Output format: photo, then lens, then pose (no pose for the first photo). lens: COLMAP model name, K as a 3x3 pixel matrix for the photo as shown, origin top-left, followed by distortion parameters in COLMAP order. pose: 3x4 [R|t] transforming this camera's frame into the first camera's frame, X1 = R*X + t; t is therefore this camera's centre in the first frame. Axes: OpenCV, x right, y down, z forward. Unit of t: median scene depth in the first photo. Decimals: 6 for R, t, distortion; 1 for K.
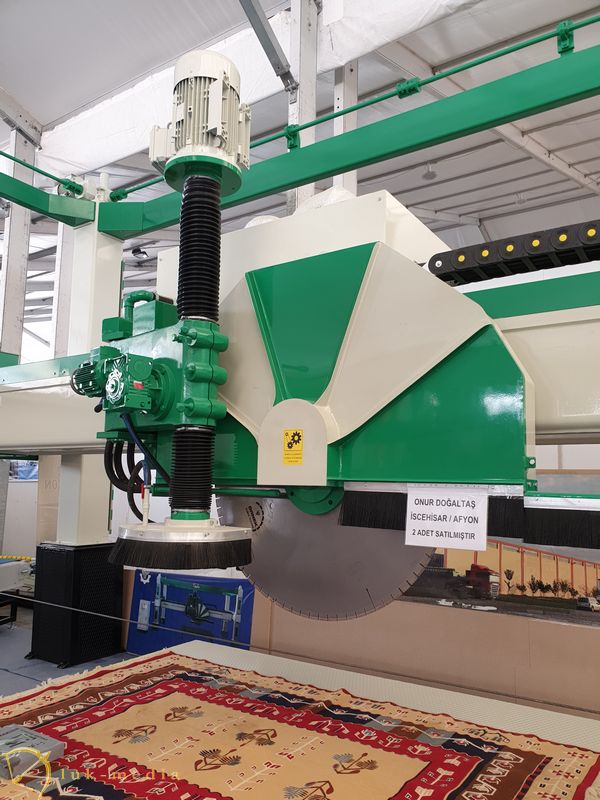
lens RADIAL K [[622.0, 0, 297.7], [0, 622.0, 410.7], [0, 0, 1]] dist [0.028968, -0.019554]
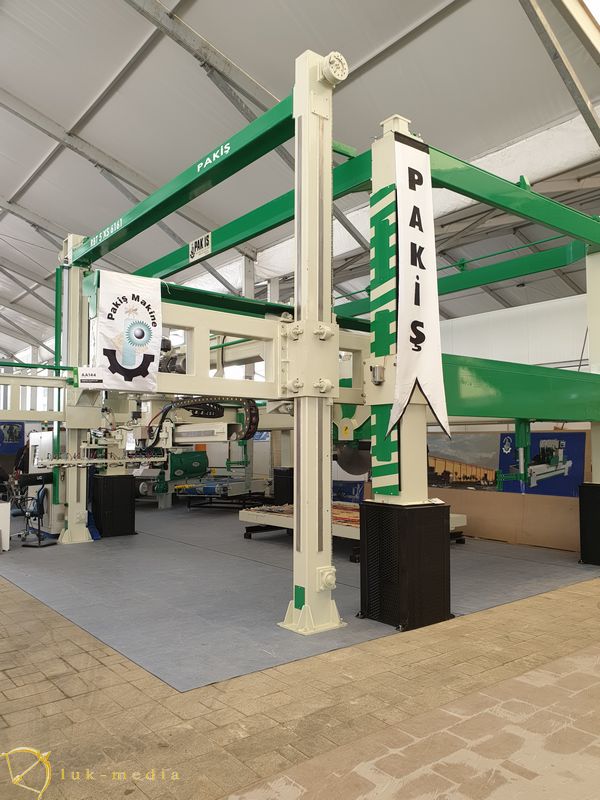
lens RADIAL K [[622.0, 0, 293.8], [0, 622.0, 403.1], [0, 0, 1]] dist [0.028968, -0.019554]
pose [[0.952544, -0.041664, -0.301537, 0.677604], [0.058688, 0.997140, 0.047618, -0.249904], [0.298691, -0.063055, 0.952265, -2.193830]]
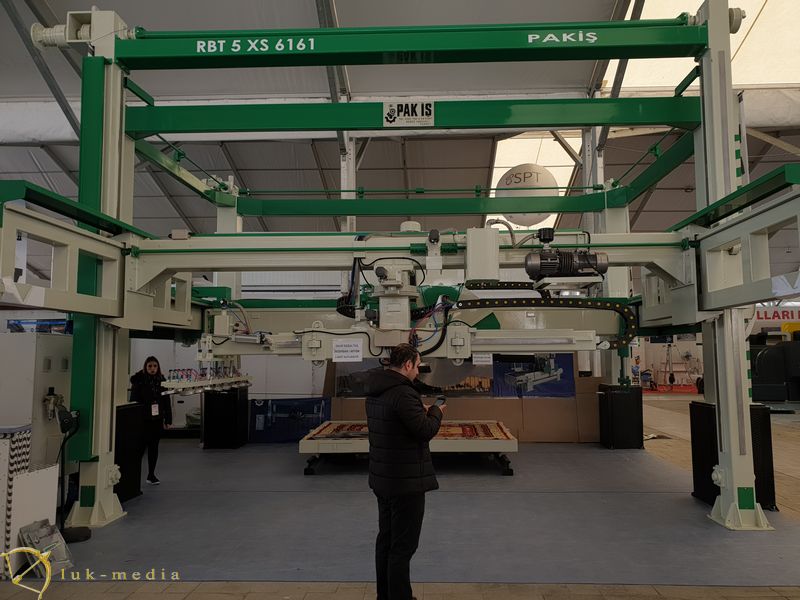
lens RADIAL K [[622.0, 0, 414.4], [0, 622.0, 289.9], [0, 0, 1]] dist [0.028968, -0.019554]
pose [[0.845492, 0.031203, 0.533076, -1.677172], [-0.043847, 0.998977, 0.011070, -0.216876], [-0.532185, -0.032733, 0.845995, -1.594350]]
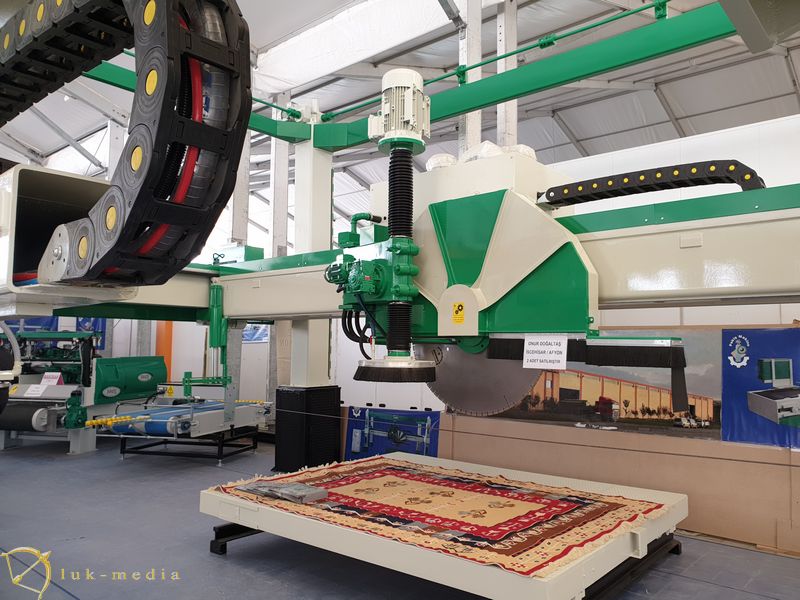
lens RADIAL K [[622.0, 0, 413.6], [0, 622.0, 296.8], [0, 0, 1]] dist [0.028968, -0.019554]
pose [[0.993862, -0.017765, -0.109189, 0.043939], [0.021758, 0.999133, 0.035486, -0.038238], [0.108464, -0.037644, 0.993387, -0.544671]]
